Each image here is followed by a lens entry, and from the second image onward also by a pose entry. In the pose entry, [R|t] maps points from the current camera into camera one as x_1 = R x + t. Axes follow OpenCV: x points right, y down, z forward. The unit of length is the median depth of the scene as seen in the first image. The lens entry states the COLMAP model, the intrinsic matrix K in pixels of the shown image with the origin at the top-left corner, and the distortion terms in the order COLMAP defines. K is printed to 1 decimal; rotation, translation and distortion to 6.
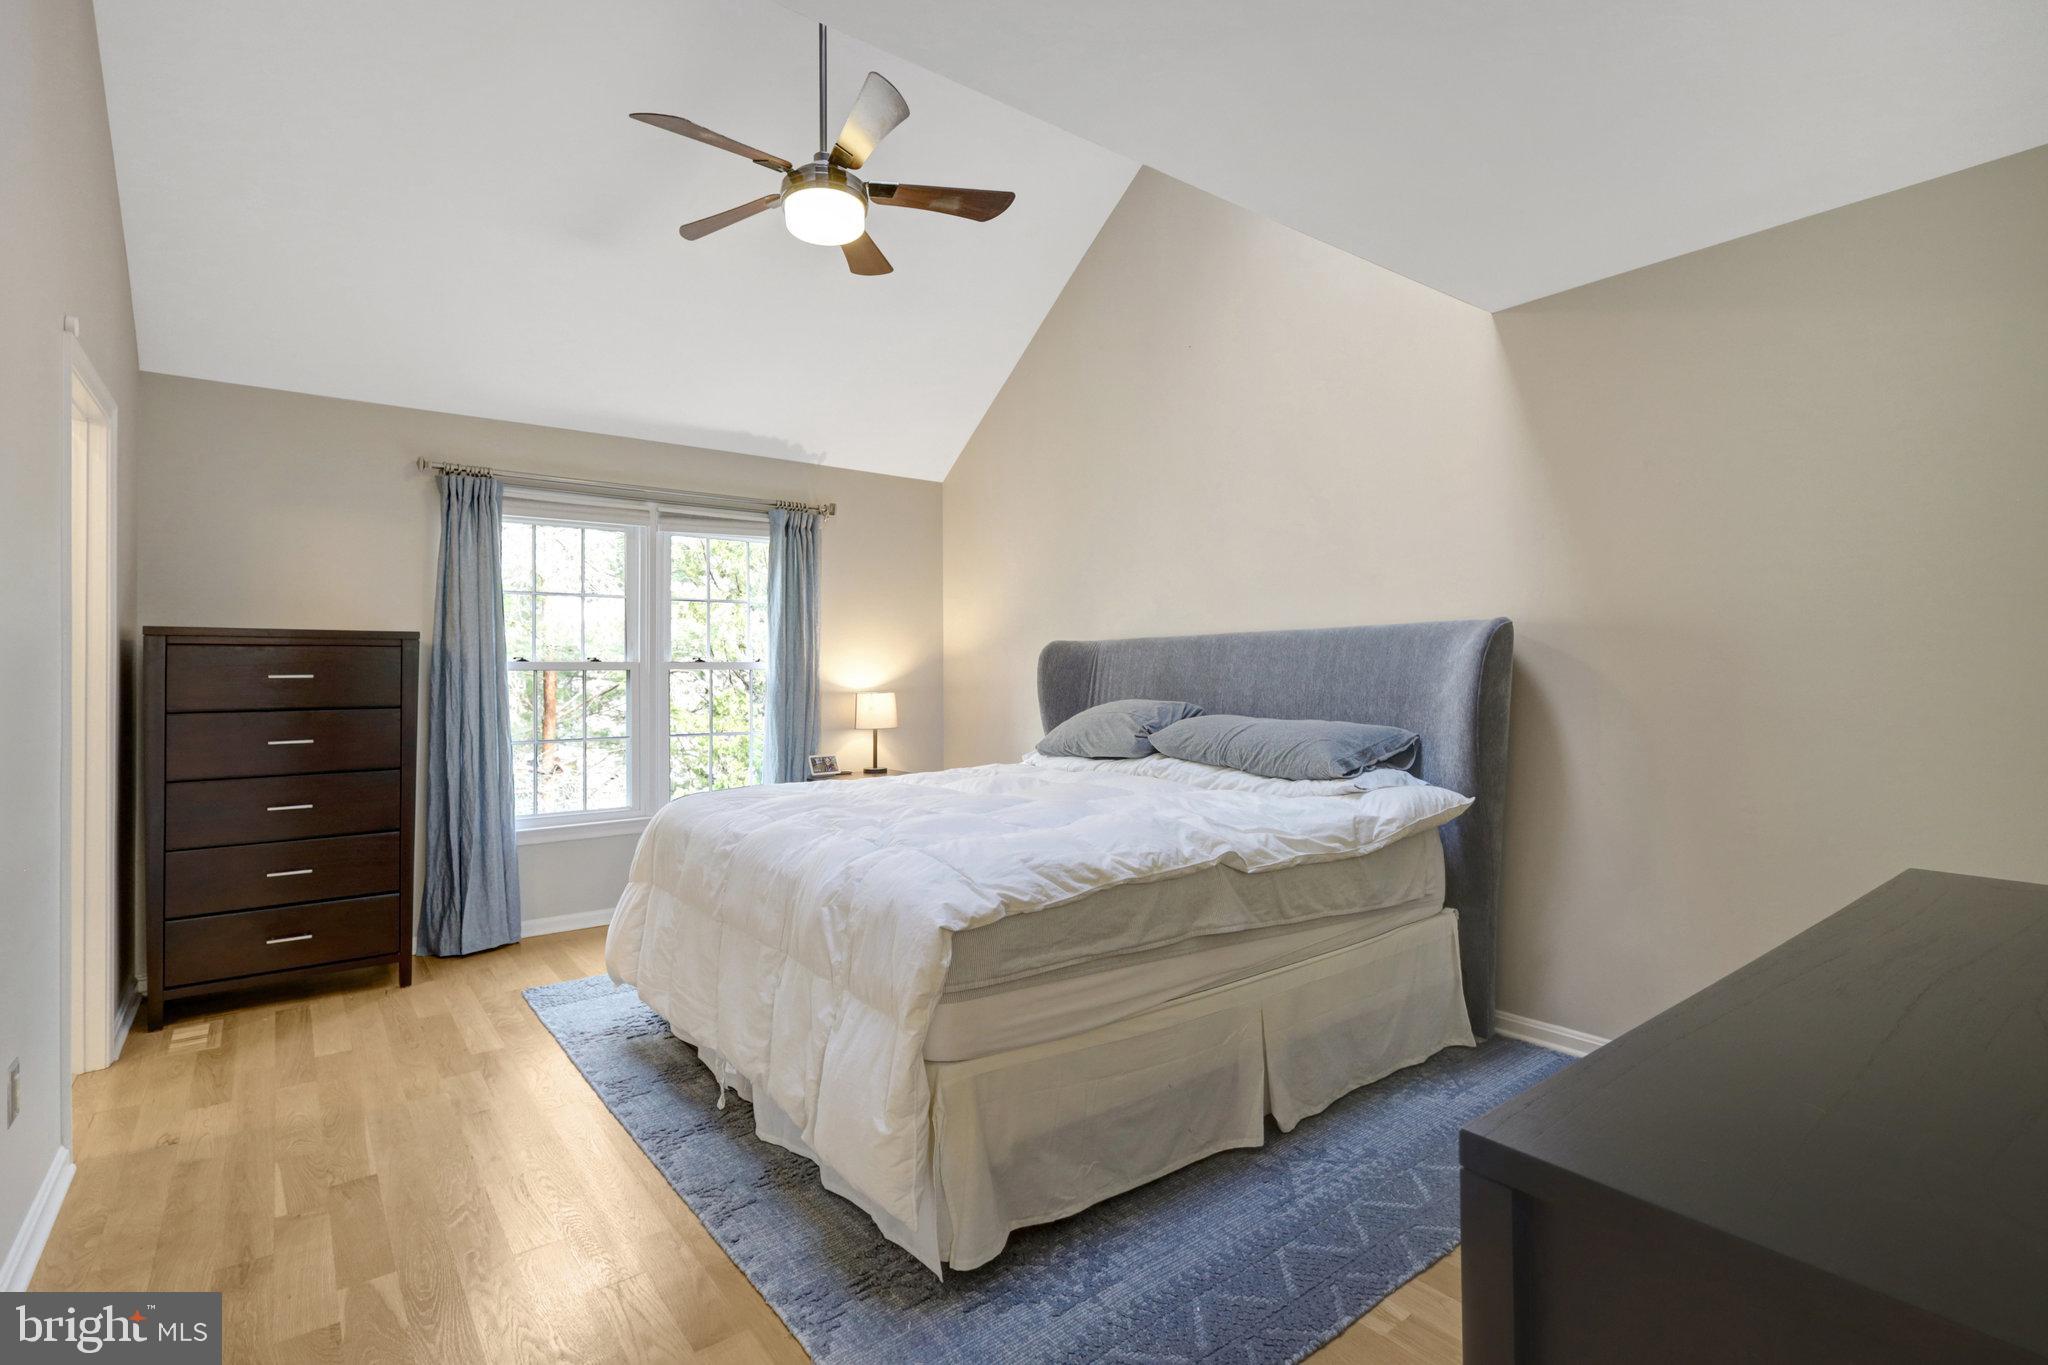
lens RADIAL K [[962.4, 0, 1019.2], [0, 962.4, 676.4], [0, 0, 1]] dist [-0.000727, 0.000718]
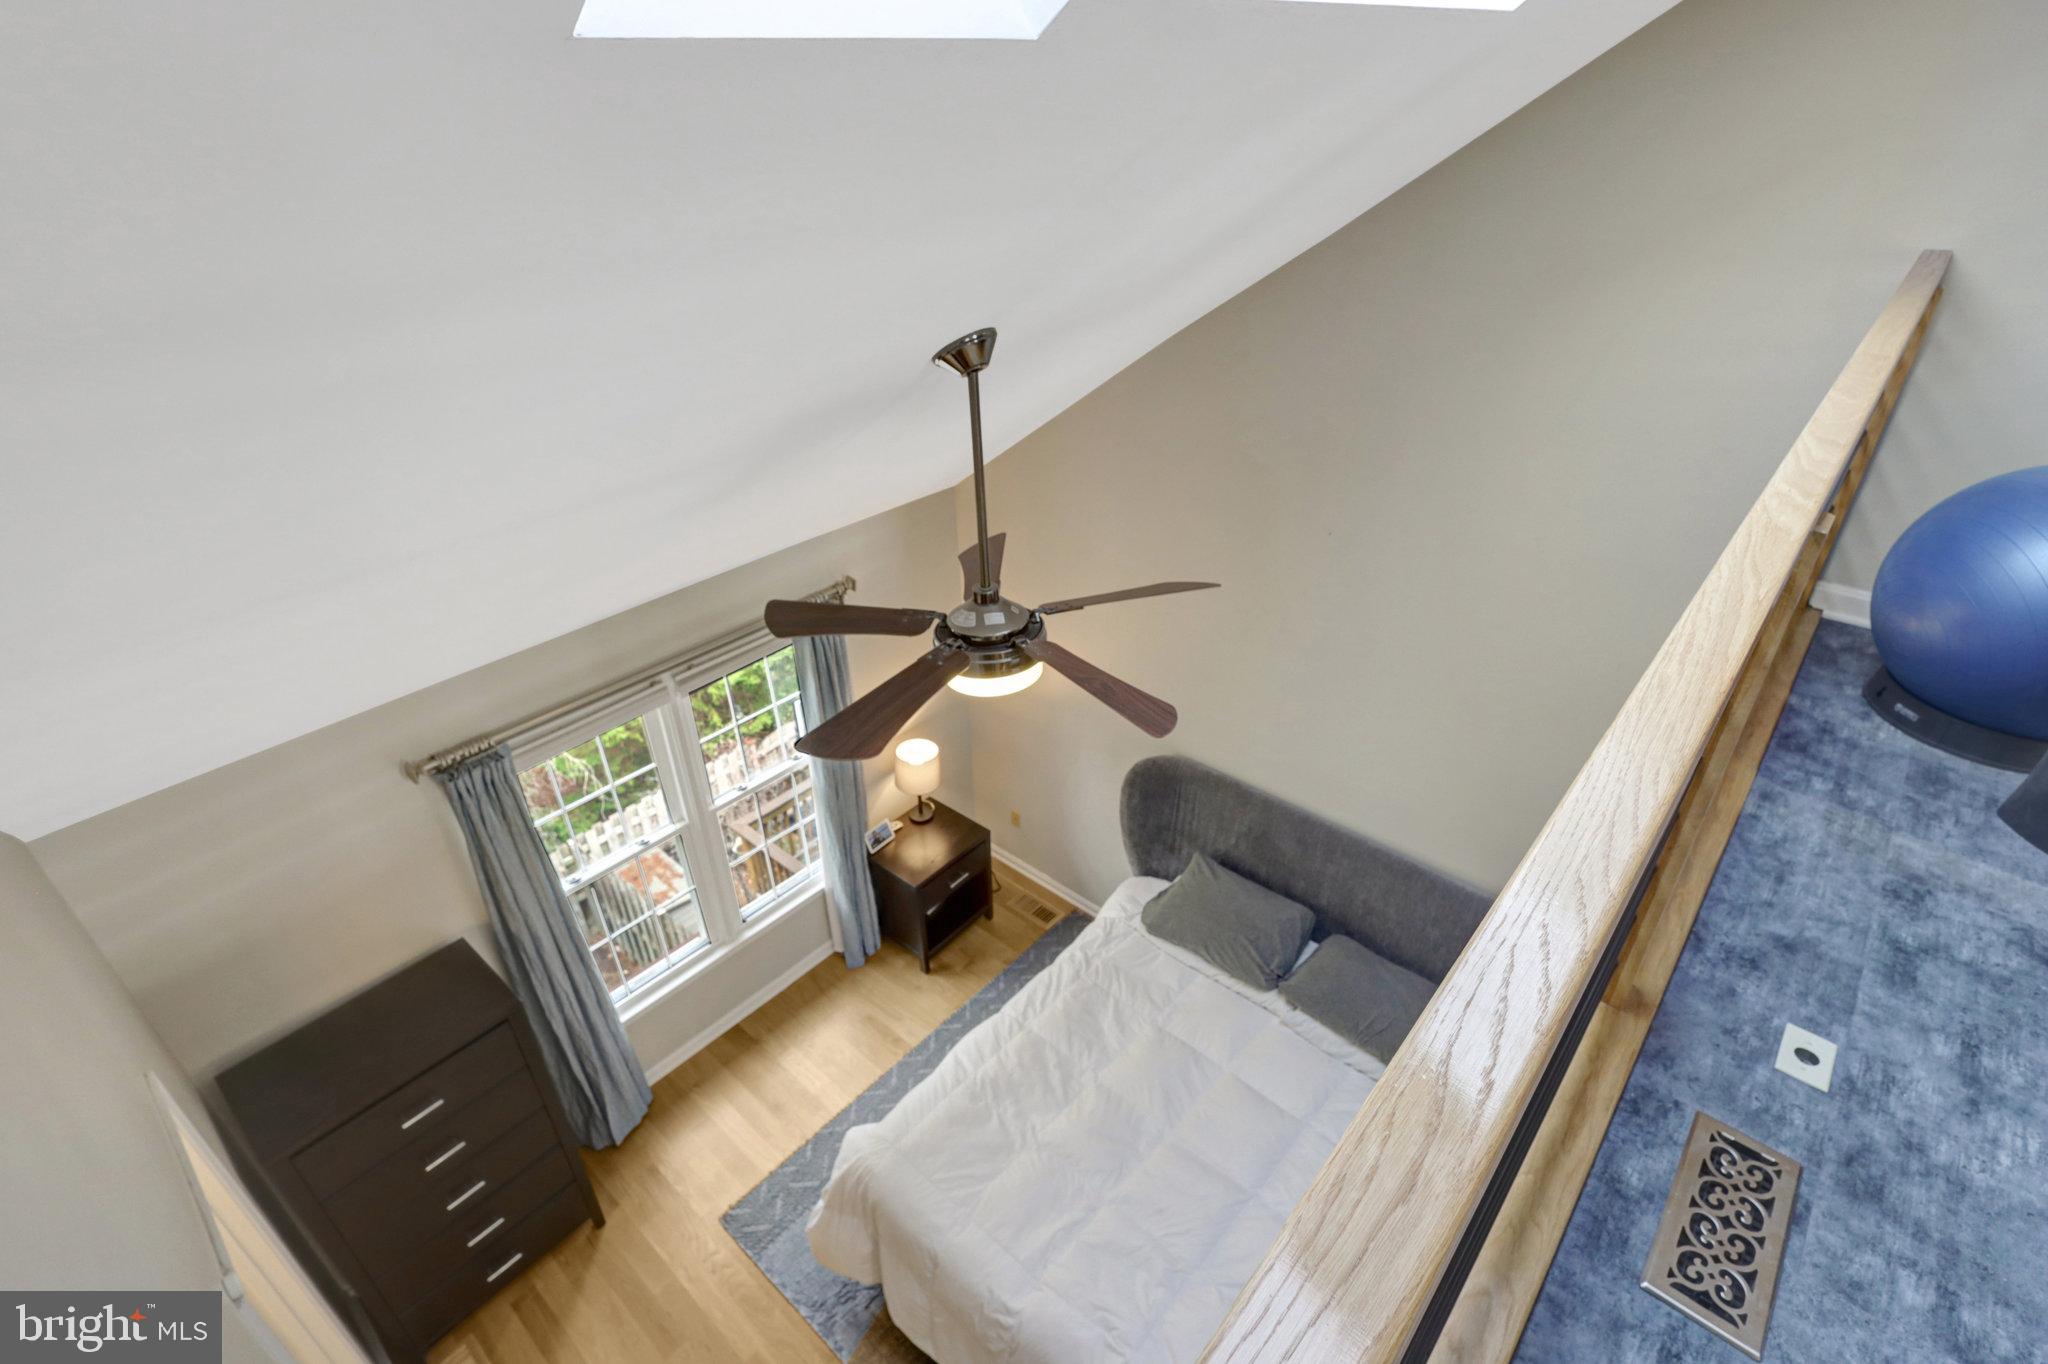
lens RADIAL K [[989.6, 0, 1024.0], [0, 989.6, 682.0], [0, 0, 1]] dist [-0.001919, -0.000171]
pose [[0.984084, -0.111411, 0.138441, -0.224154], [0.023932, 0.855052, 0.517989, -0.699311], [-0.176084, -0.506432, 0.844110, 0.249775]]
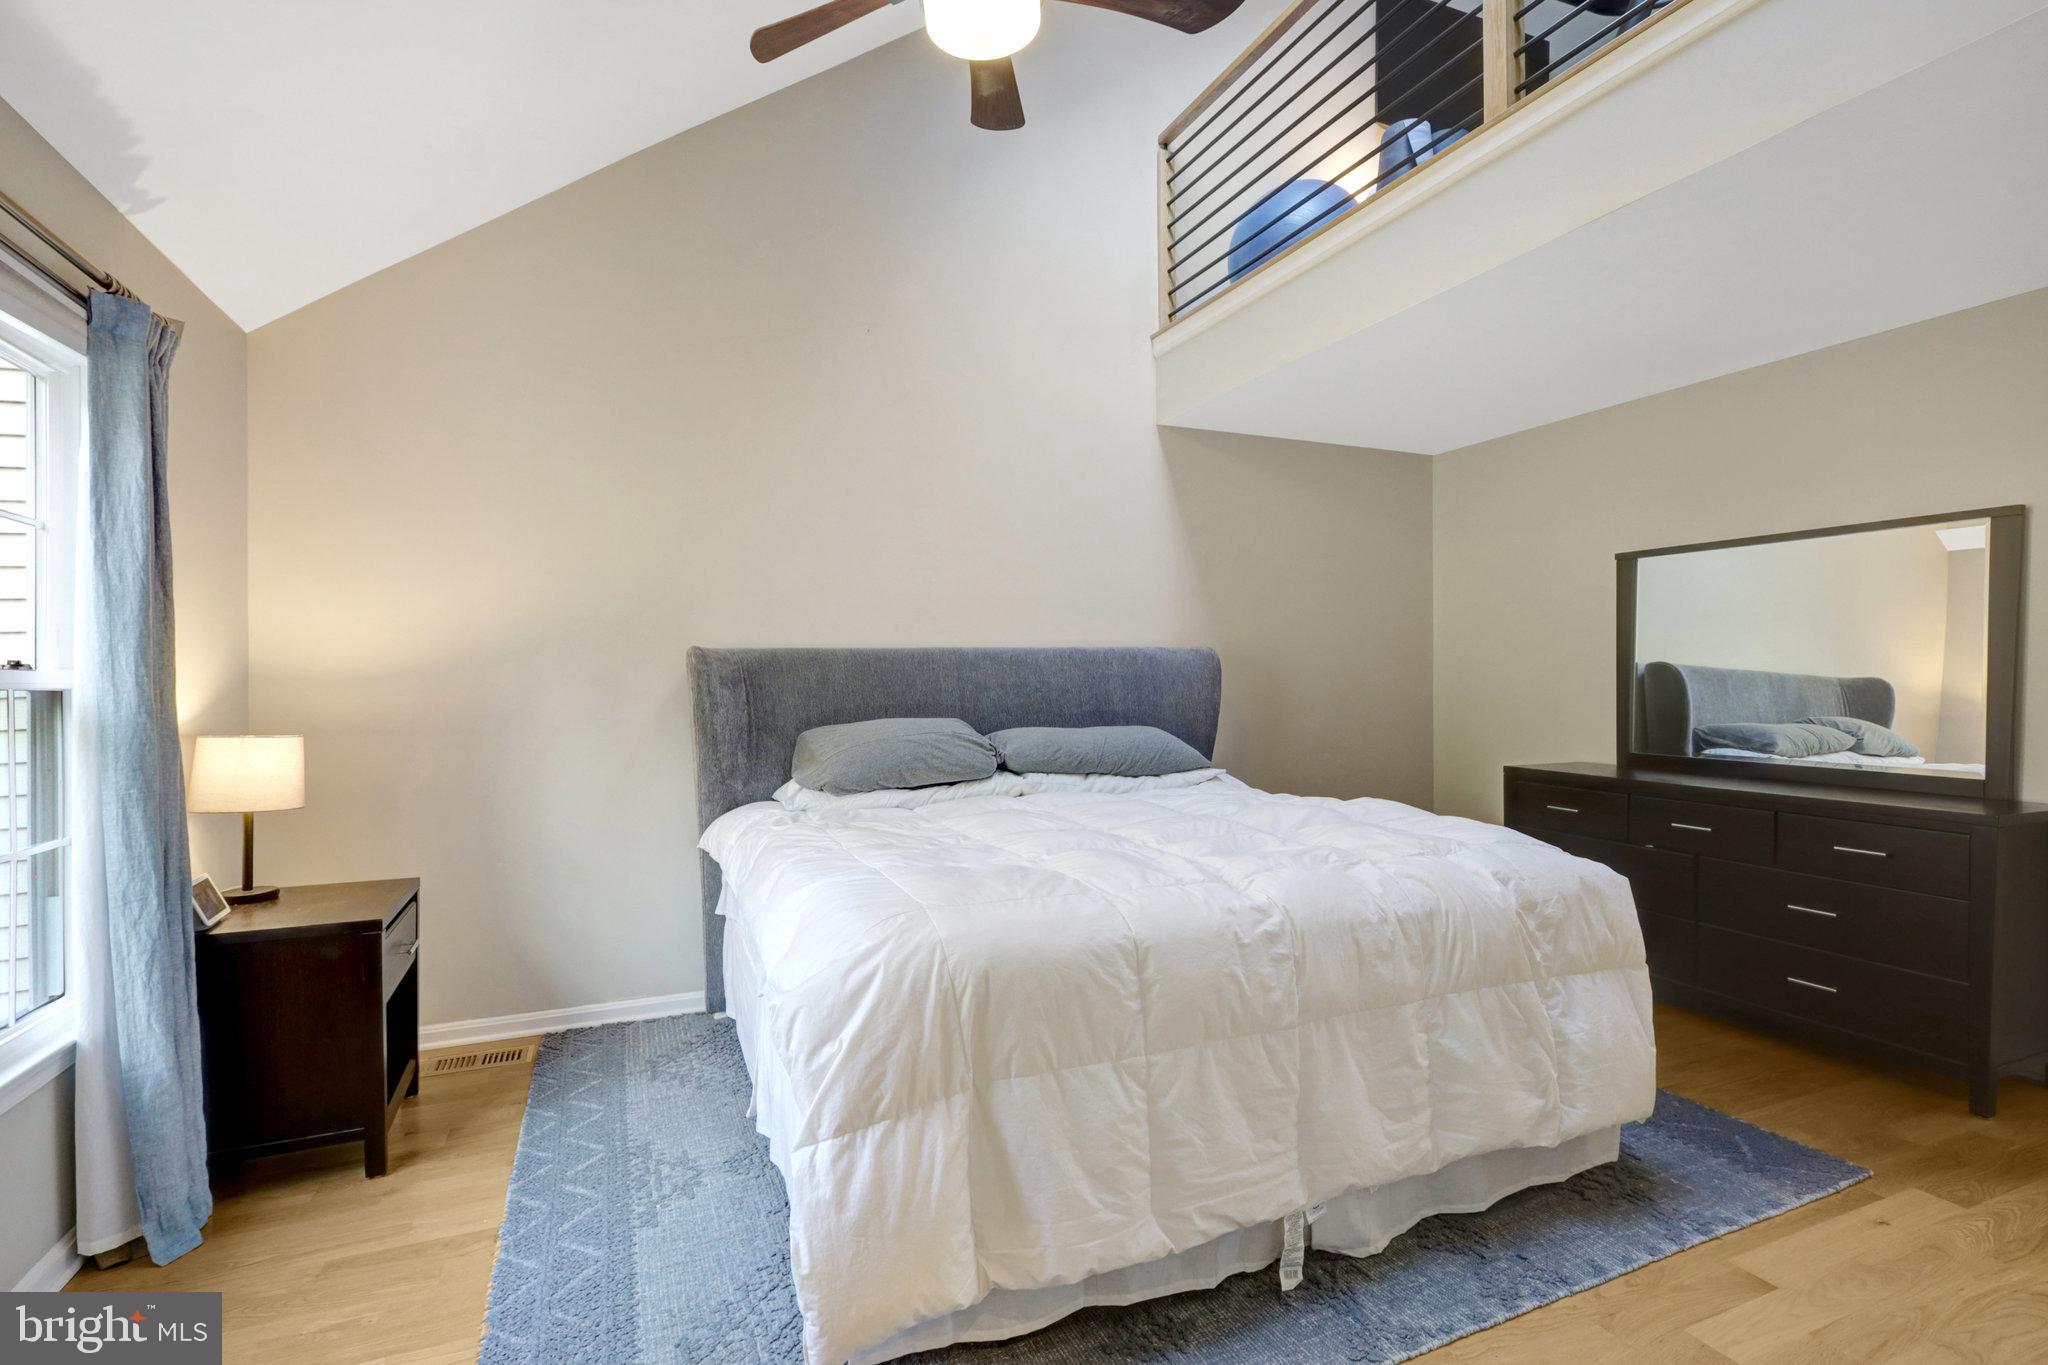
lens RADIAL K [[962.4, 0, 1019.2], [0, 962.4, 676.4], [0, 0, 1]] dist [-0.000727, 0.000718]
pose [[0.249182, 0.005614, 0.968440, -0.680892], [0.013614, 0.999864, -0.009299, -0.004189], [-0.968361, 0.015502, 0.249072, 0.646694]]
